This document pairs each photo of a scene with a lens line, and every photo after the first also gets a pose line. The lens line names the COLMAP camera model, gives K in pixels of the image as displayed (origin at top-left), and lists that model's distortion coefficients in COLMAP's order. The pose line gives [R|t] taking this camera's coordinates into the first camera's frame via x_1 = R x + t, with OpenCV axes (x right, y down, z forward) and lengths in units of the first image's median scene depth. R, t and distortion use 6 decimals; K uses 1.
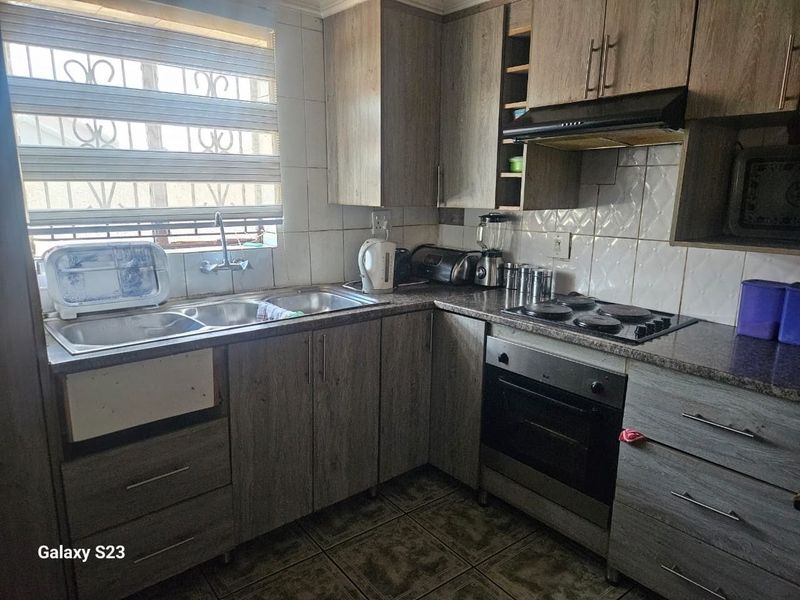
lens RADIAL K [[533.8, 0, 397.1], [0, 533.8, 310.8], [0, 0, 1]] dist [0.052128, -0.055857]
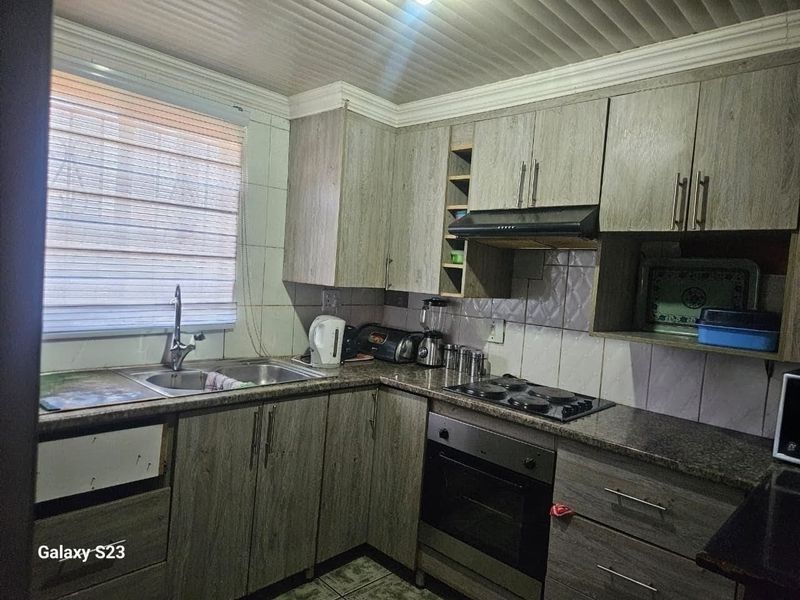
lens RADIAL K [[524.5, 0, 400.0], [0, 524.5, 300.0], [0, 0, 1]] dist [0.050838, -0.052469]
pose [[0.991693, 0.054438, 0.116542, -0.023814], [-0.034288, 0.985123, -0.168396, 0.005908], [-0.123975, 0.163001, 0.978806, -0.050962]]
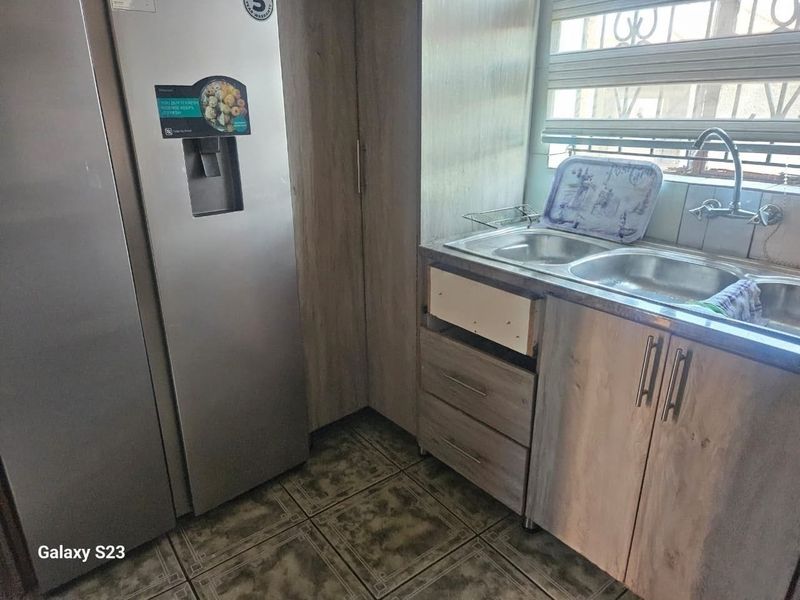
lens RADIAL K [[533.8, 0, 397.1], [0, 533.8, 310.8], [0, 0, 1]] dist [0.052128, -0.055857]
pose [[-0.034498, 0.347279, -0.937127, 0.351788], [-0.216089, 0.912912, 0.346261, -0.110746], [0.975764, 0.214448, 0.043550, 0.576776]]
